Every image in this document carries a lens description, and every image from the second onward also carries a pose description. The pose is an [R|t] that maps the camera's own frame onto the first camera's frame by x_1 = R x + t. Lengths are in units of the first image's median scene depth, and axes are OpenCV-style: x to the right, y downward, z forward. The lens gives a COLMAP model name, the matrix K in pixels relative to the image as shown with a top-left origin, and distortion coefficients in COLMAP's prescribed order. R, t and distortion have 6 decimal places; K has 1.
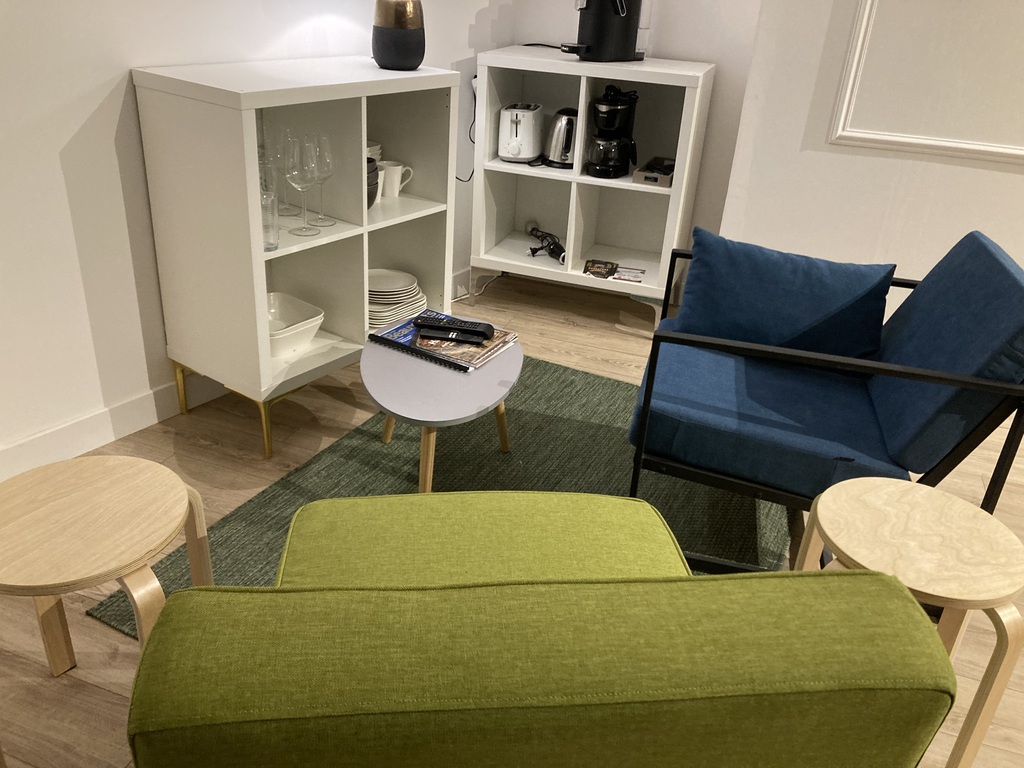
lens RADIAL K [[842.2, 0, 511.0], [0, 842.2, 389.8], [0, 0, 1]] dist [0.055272, -0.064425]
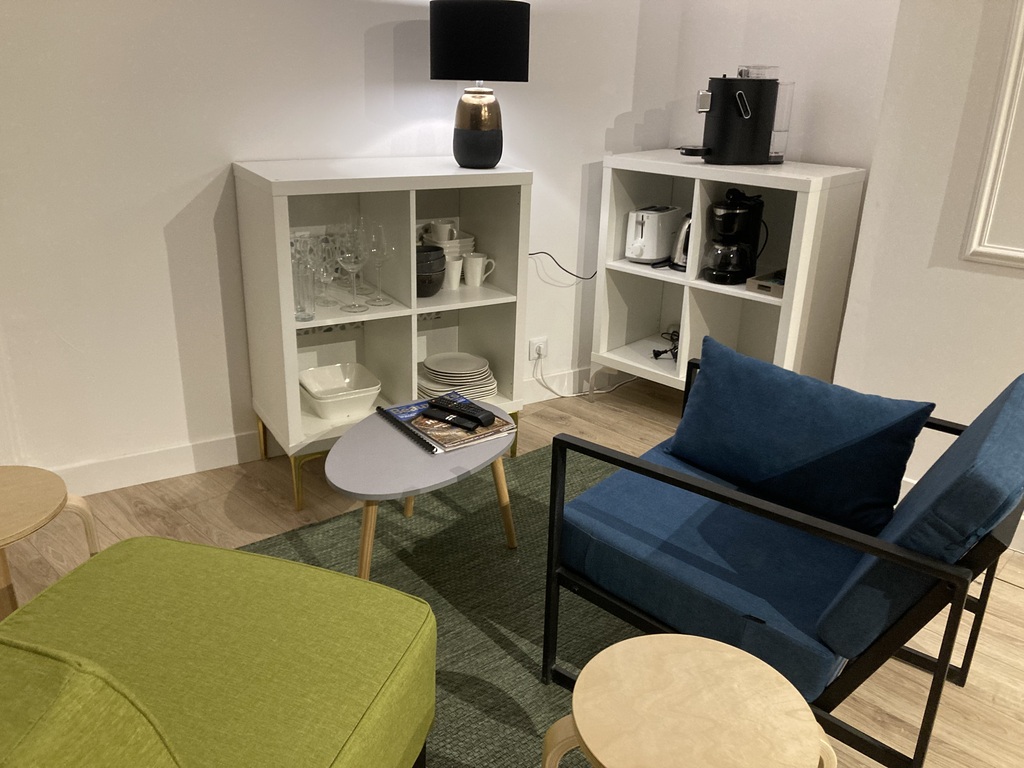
lens RADIAL K [[842.2, 0, 519.8], [0, 842.2, 392.8], [0, 0, 1]] dist [0.055272, -0.064425]
pose [[0.910715, 0.117157, -0.396071, 0.327666], [-0.162287, 0.983306, -0.082298, -0.020323], [0.379817, 0.139227, 0.914525, 0.083195]]
